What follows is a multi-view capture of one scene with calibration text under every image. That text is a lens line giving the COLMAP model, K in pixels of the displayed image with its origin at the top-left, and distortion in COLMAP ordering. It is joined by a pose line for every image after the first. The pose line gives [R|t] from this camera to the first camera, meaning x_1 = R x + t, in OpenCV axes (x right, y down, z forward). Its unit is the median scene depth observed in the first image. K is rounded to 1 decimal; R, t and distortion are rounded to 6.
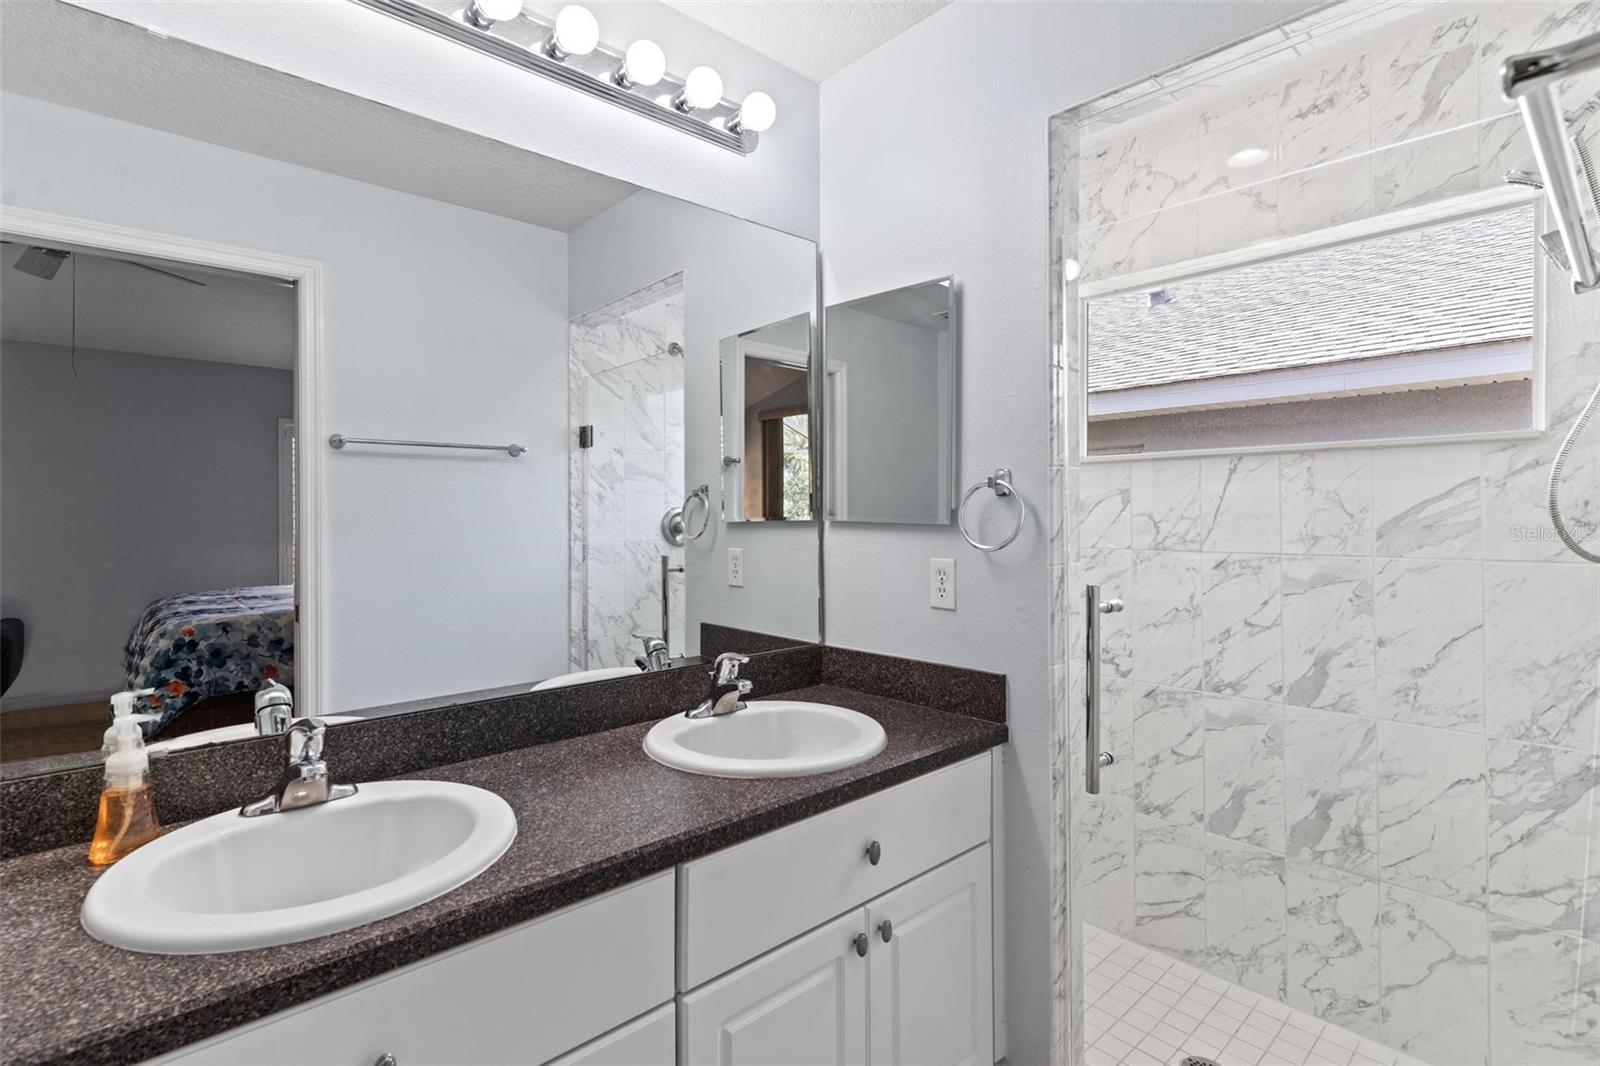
lens RADIAL K [[772.4, 0, 798.7], [0, 772.4, 519.6], [0, 0, 1]] dist [-0.000298, -0.001658]
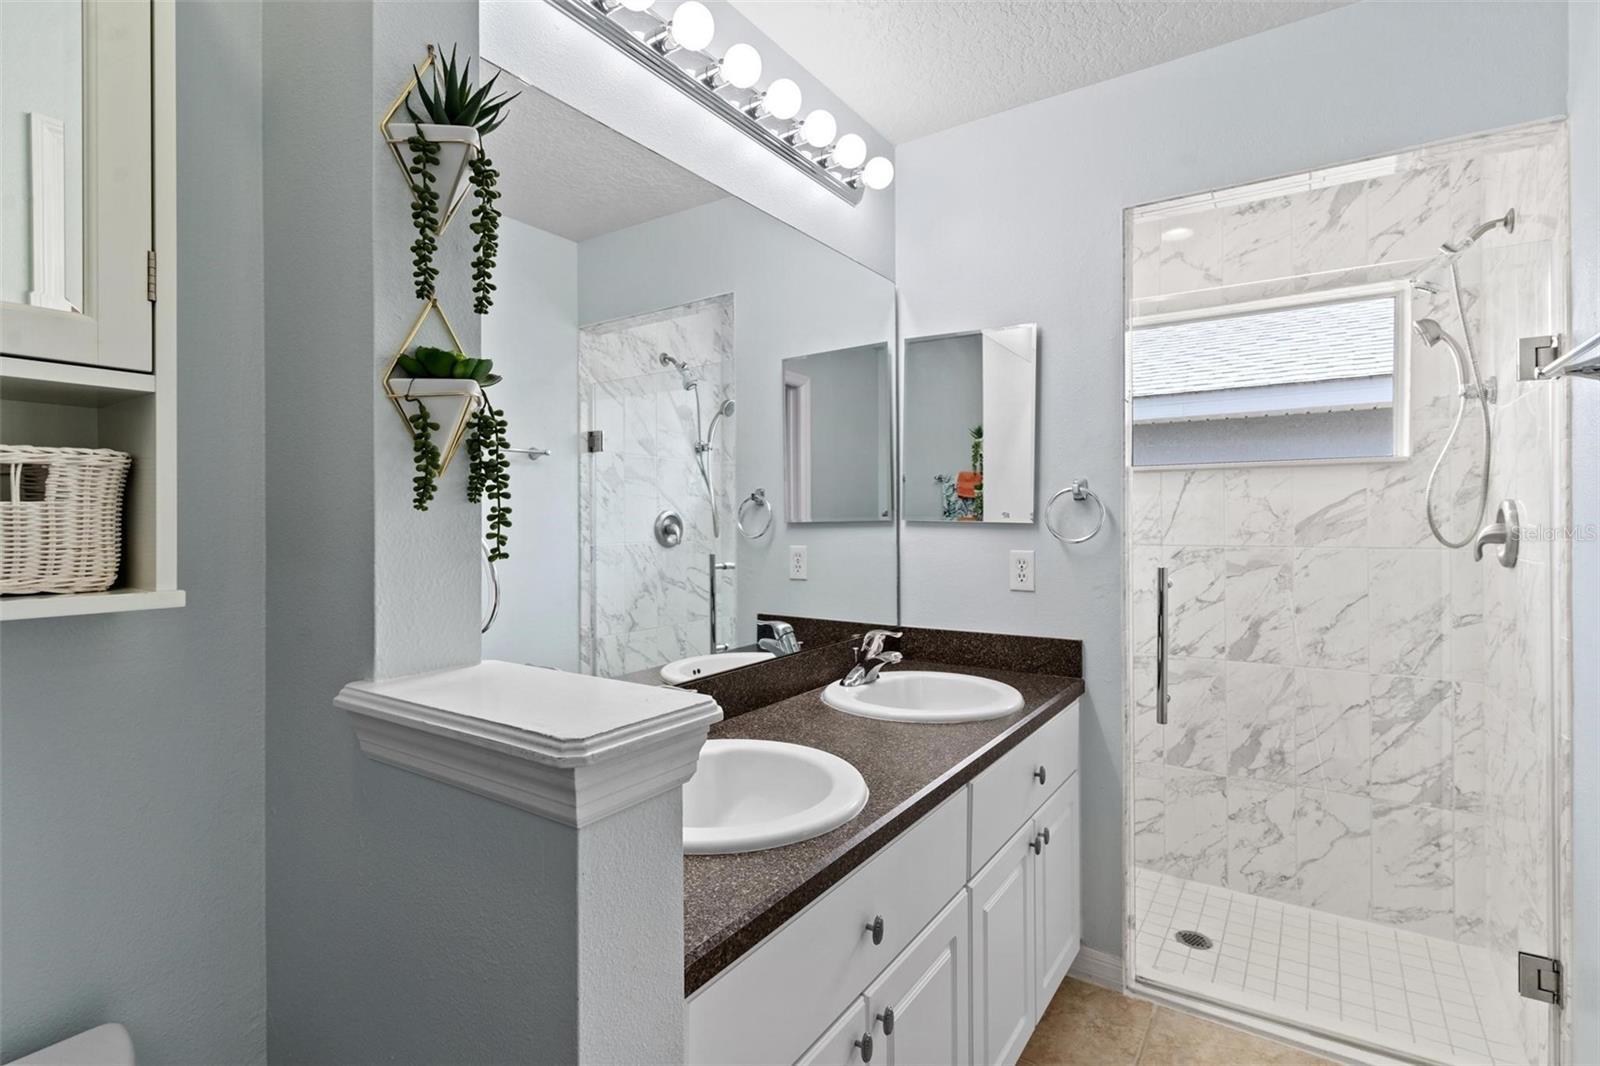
lens RADIAL K [[772.4, 0, 796.1], [0, 772.4, 530.1], [0, 0, 1]] dist [-0.000298, -0.001658]
pose [[0.971659, -0.003076, 0.236367, -0.405706], [0.001767, 0.999982, 0.005747, 0.008992], [-0.236381, -0.005167, 0.971647, -0.105249]]
